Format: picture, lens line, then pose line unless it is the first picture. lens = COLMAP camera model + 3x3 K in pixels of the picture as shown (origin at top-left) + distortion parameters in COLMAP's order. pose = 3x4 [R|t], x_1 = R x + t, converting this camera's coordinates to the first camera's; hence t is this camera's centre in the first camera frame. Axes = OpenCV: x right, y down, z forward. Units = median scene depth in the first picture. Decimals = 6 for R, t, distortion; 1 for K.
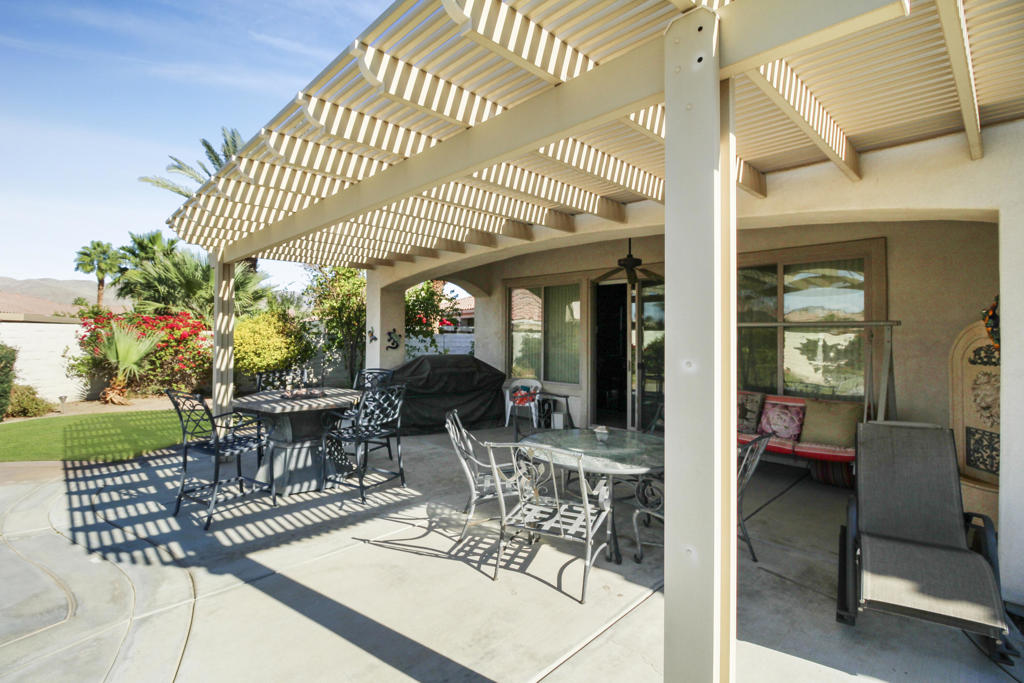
lens RADIAL K [[485.4, 0, 512.9], [0, 485.4, 327.7], [0, 0, 1]] dist [-0.015230, -0.000626]
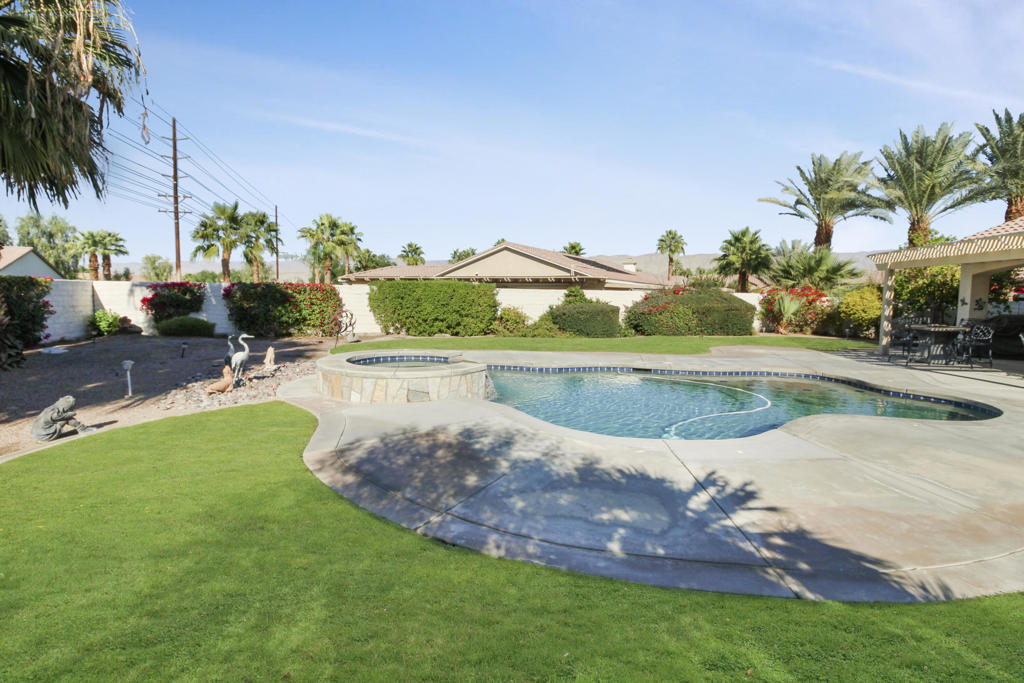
lens RADIAL K [[485.4, 0, 512.9], [0, 485.4, 327.7], [0, 0, 1]] dist [-0.015230, -0.000626]
pose [[0.580210, 0.059650, -0.812279, 0.133925], [0.001075, 0.997258, 0.074002, -0.015823], [0.814466, -0.043810, 0.578555, -1.014918]]
